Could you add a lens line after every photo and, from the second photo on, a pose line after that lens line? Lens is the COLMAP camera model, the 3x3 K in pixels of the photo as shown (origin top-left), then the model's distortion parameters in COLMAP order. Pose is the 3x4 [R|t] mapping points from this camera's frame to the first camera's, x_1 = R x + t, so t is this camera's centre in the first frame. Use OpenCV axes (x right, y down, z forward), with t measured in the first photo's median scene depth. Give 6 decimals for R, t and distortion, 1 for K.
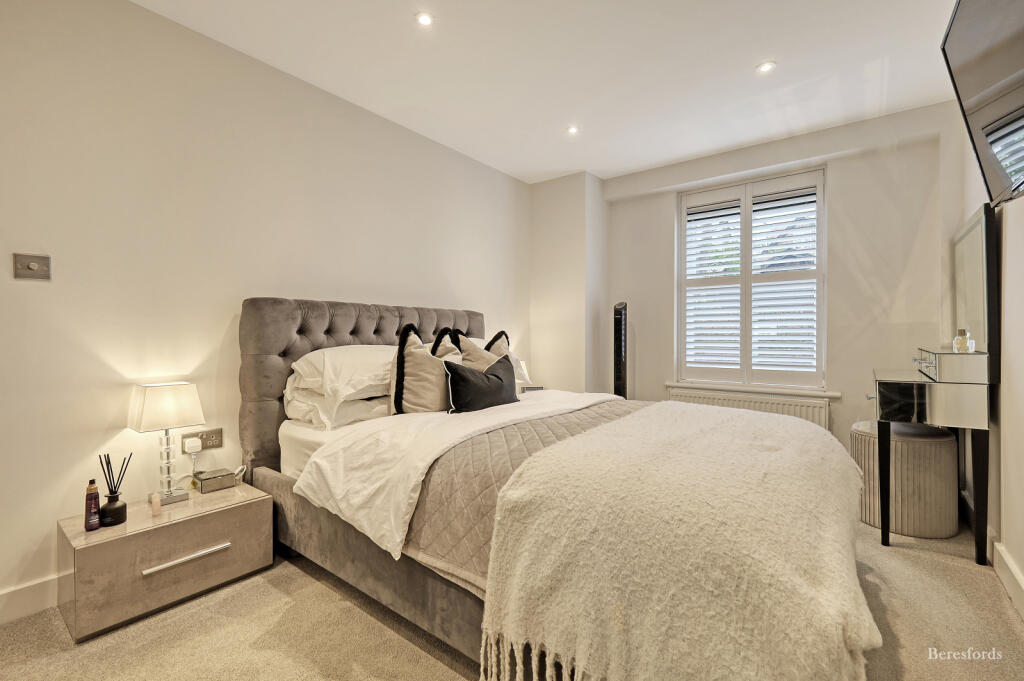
lens RADIAL K [[445.1, 0, 515.8], [0, 445.1, 337.2], [0, 0, 1]] dist [-0.001001, -0.000010]
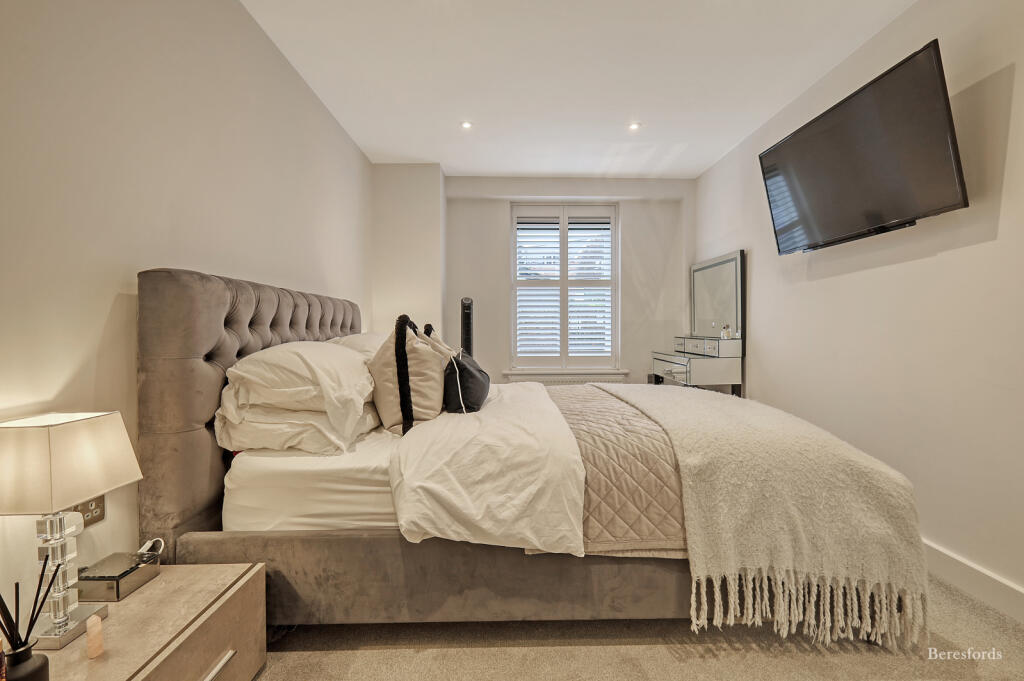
lens RADIAL K [[445.1, 0, 515.8], [0, 445.1, 337.2], [0, 0, 1]] dist [-0.001001, -0.000010]
pose [[0.775535, -0.012832, 0.631174, -0.603764], [0.005370, 0.999891, 0.013730, 0.002189], [-0.631281, -0.007259, 0.775520, 0.204097]]
